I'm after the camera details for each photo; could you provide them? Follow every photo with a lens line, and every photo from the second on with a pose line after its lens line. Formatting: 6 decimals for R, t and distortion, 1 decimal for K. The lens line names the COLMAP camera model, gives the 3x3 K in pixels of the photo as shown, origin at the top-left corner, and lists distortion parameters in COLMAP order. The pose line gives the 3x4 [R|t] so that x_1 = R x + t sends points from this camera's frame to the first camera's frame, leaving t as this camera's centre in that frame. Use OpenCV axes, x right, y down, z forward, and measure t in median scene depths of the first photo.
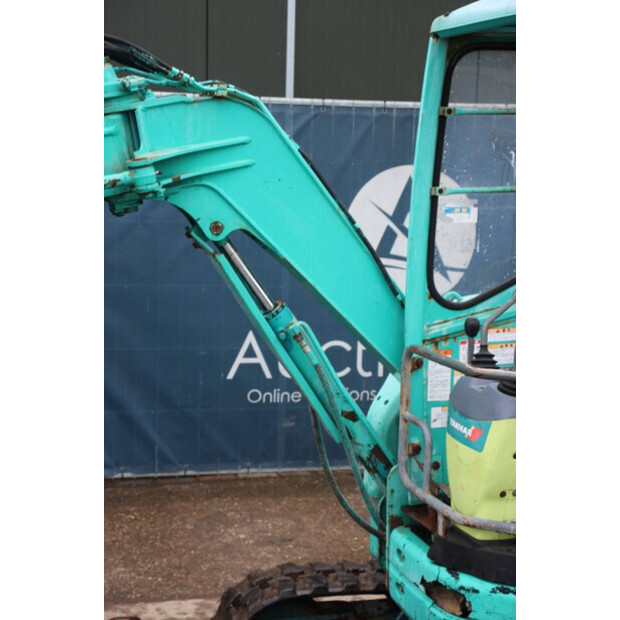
lens RADIAL K [[1314.6, 0, 307.5], [0, 1314.6, 315.4], [0, 0, 1]] dist [0.387772, 0.000000]
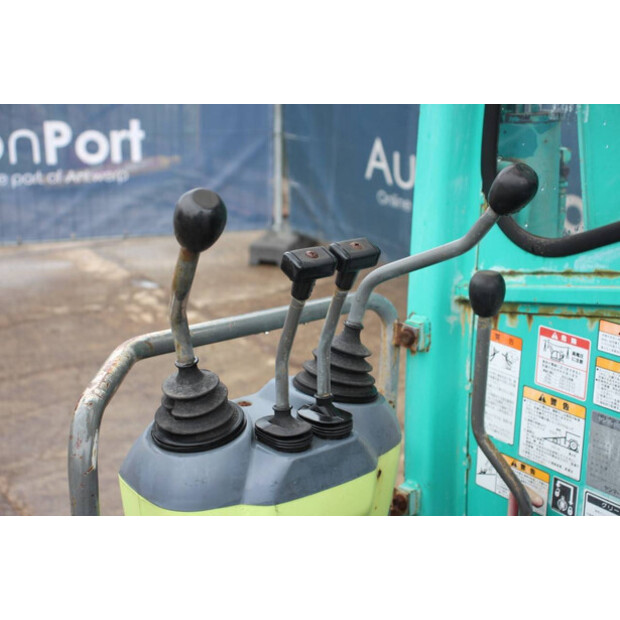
lens RADIAL K [[1034.3, 0, 320.7], [0, 1034.3, 318.4], [0, 0, 1]] dist [0.199271, 0.000000]
pose [[0.333204, 0.267871, -0.904003, 0.413243], [-0.161740, 0.960819, 0.225091, -0.050497], [0.928879, 0.071213, 0.363474, 0.827909]]
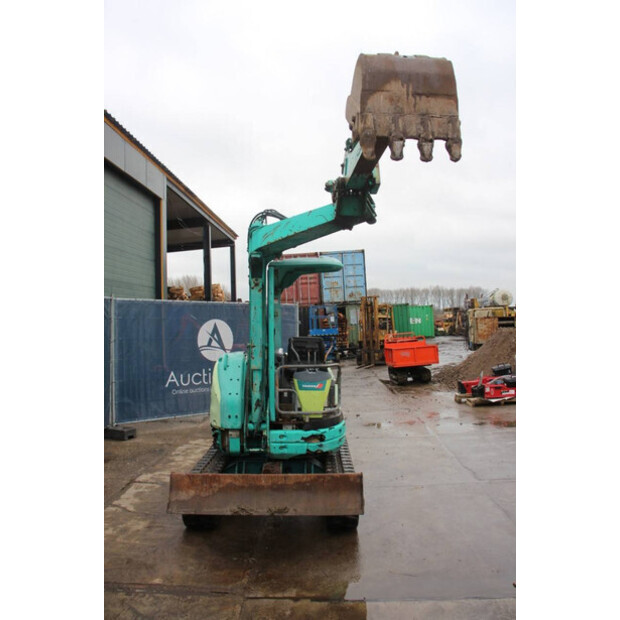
lens RADIAL K [[508.8, 0, 312.9], [0, 508.8, 306.7], [0, 0, 1]] dist [-0.170709, 0.147614]
pose [[0.277005, -0.007368, 0.960840, -0.995097], [0.151723, 0.987761, -0.036167, -0.057048], [-0.948814, 0.155801, 0.274732, 0.580364]]
